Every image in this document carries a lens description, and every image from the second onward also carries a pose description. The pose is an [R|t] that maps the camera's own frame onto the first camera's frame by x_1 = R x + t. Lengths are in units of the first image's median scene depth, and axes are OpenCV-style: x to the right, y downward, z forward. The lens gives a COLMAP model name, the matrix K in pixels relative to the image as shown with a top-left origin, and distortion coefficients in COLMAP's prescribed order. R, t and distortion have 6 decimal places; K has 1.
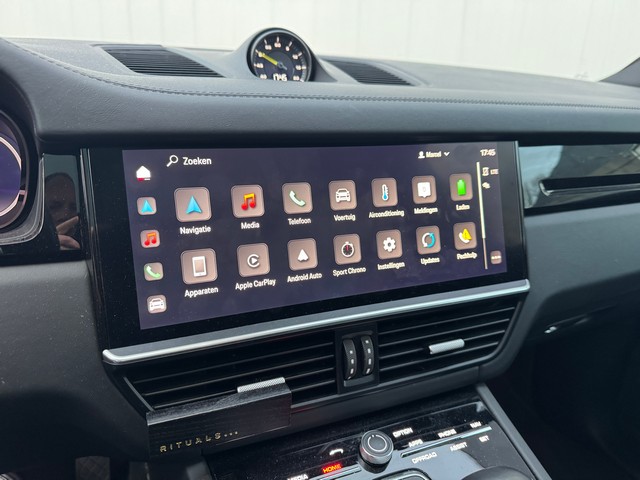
lens RADIAL K [[449.3, 0, 319.5], [0, 449.3, 241.7], [0, 0, 1]] dist [0.027046, -0.018427]
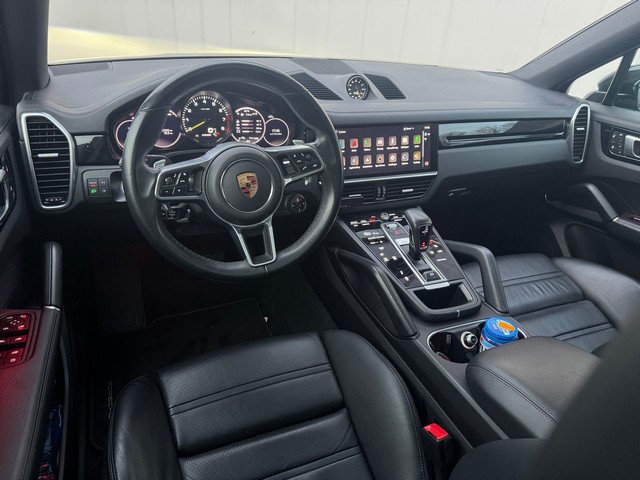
lens RADIAL K [[449.3, 0, 315.7], [0, 449.3, 241.0], [0, 0, 1]] dist [0.027046, -0.018427]
pose [[0.998570, 0.035148, 0.040289, -0.487210], [-0.042355, 0.979909, 0.194895, -0.013731], [-0.032629, -0.196322, 0.979996, -2.184788]]
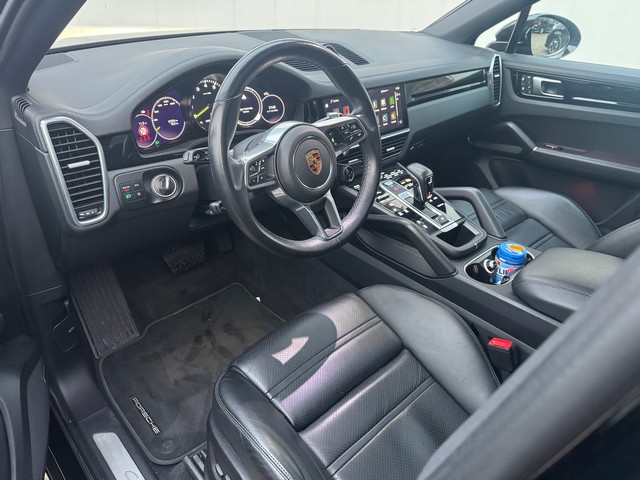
lens RADIAL K [[449.3, 0, 323.5], [0, 449.3, 240.3], [0, 0, 1]] dist [0.027046, -0.018427]
pose [[0.933060, -0.167899, 0.318134, -1.423997], [0.082662, 0.960800, 0.264631, -0.053866], [-0.350095, -0.220619, 0.910363, -2.131756]]
